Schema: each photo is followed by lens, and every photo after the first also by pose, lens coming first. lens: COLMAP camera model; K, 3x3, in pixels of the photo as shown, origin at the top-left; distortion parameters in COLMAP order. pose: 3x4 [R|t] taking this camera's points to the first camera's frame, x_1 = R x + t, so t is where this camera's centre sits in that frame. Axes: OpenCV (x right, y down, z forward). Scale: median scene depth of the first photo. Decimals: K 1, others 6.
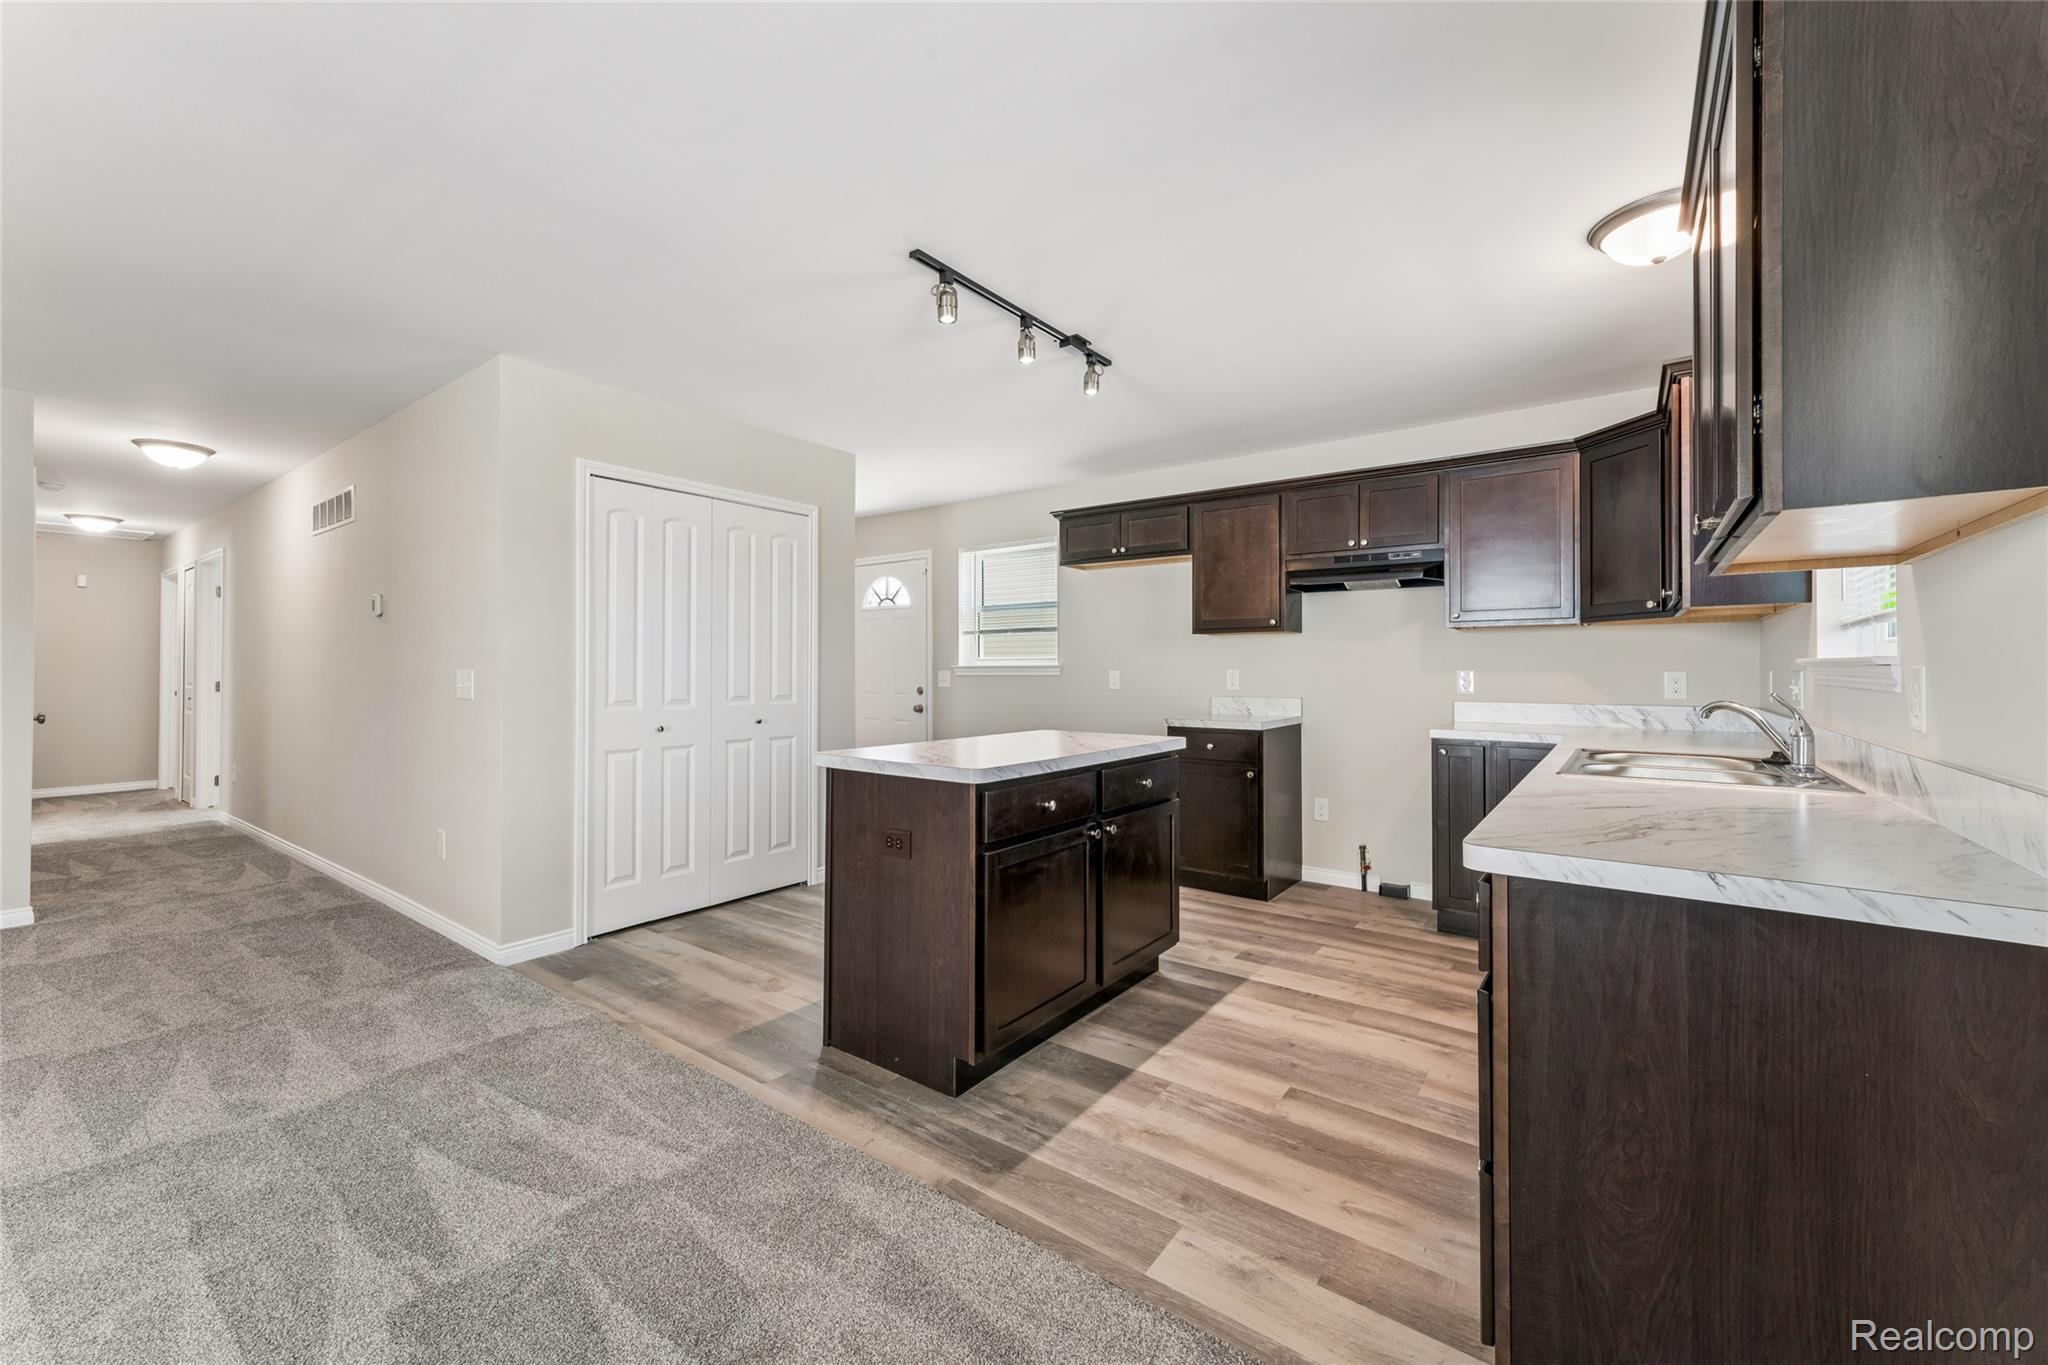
lens RADIAL K [[818.2, 0, 1019.8], [0, 818.2, 660.7], [0, 0, 1]] dist [0.001681, -0.000893]
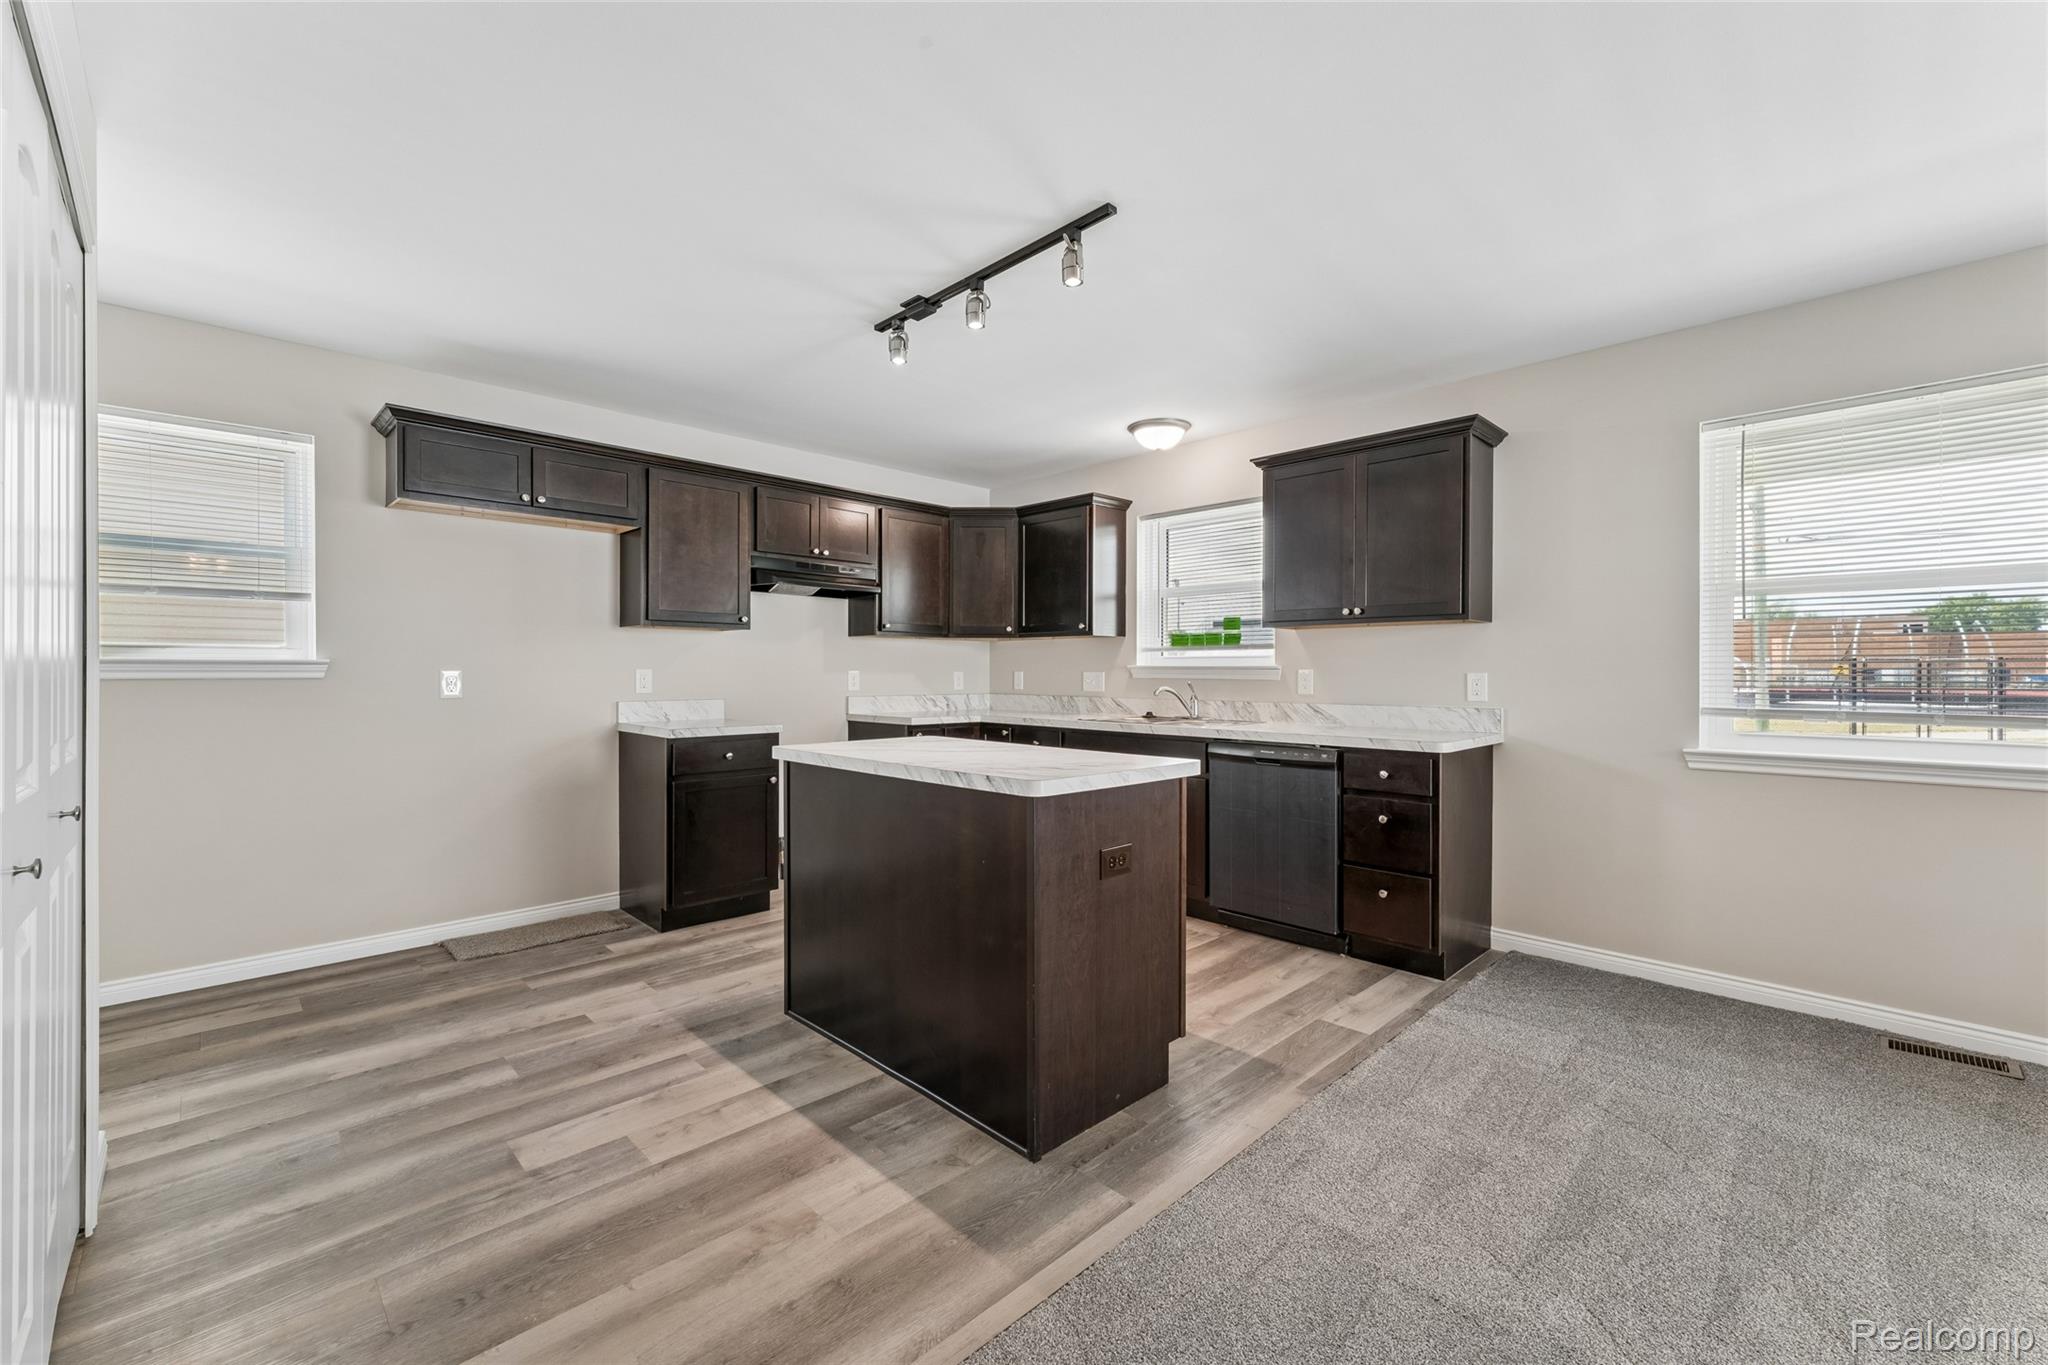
lens RADIAL K [[818.2, 0, 1024.1], [0, 818.2, 679.9], [0, 0, 1]] dist [0.001681, -0.000893]
pose [[0.158451, -0.009411, 0.987322, -0.767337], [-0.012923, 0.999849, 0.011604, 0.010158], [-0.987282, -0.014598, 0.158305, 0.696768]]
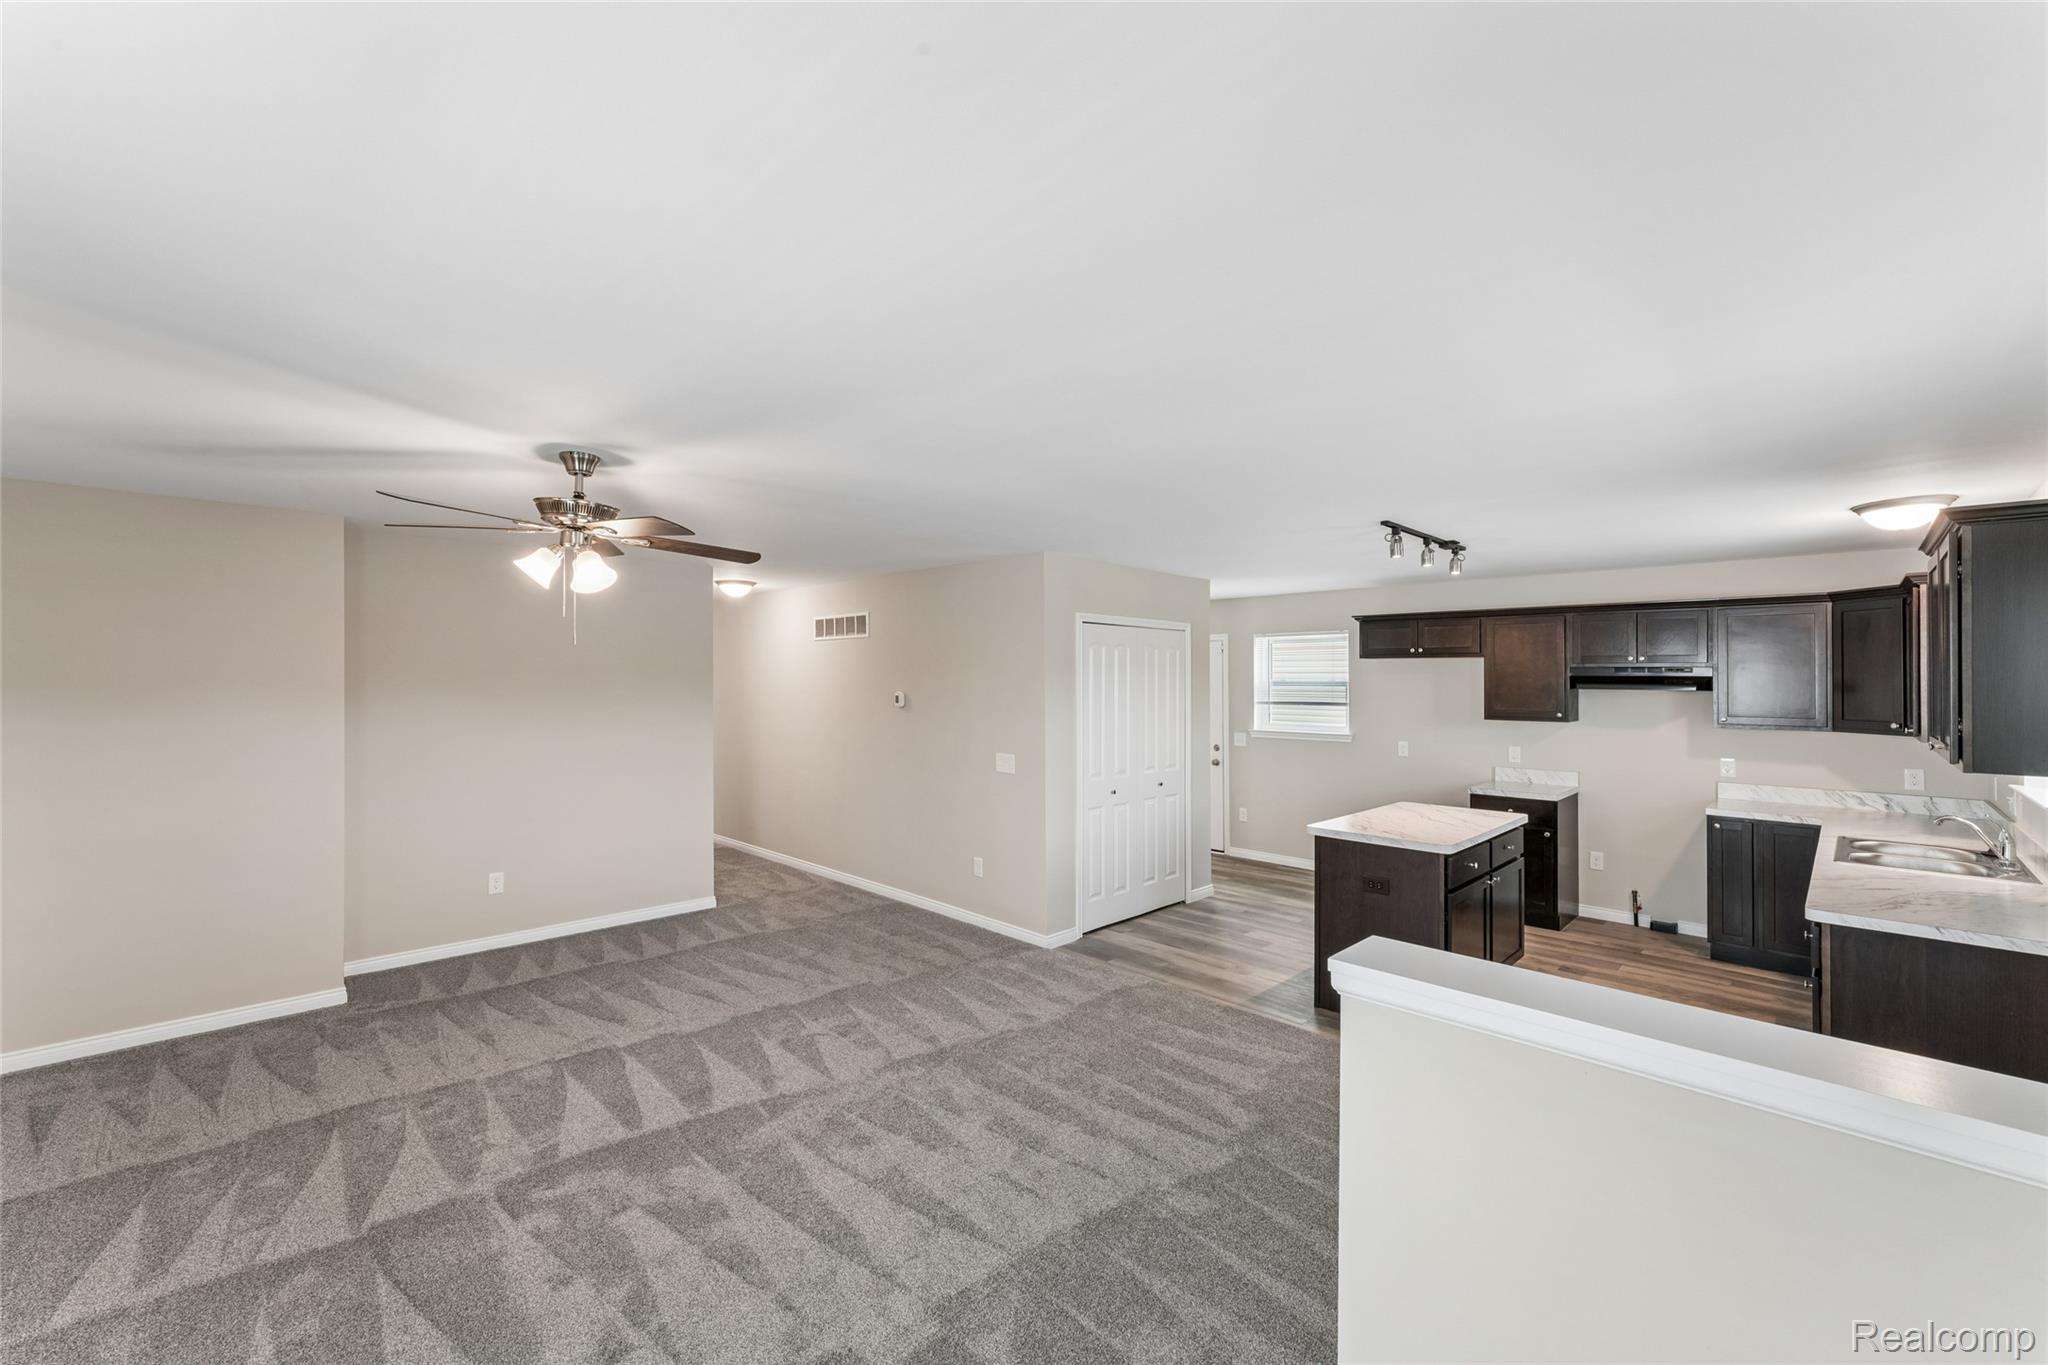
lens RADIAL K [[818.2, 0, 1036.8], [0, 818.2, 671.9], [0, 0, 1]] dist [0.001681, -0.000893]
pose [[0.990028, 0.003293, -0.140833, -0.429838], [-0.003932, 0.999983, -0.004259, -0.140925], [0.140817, 0.004770, 0.990024, -0.525233]]
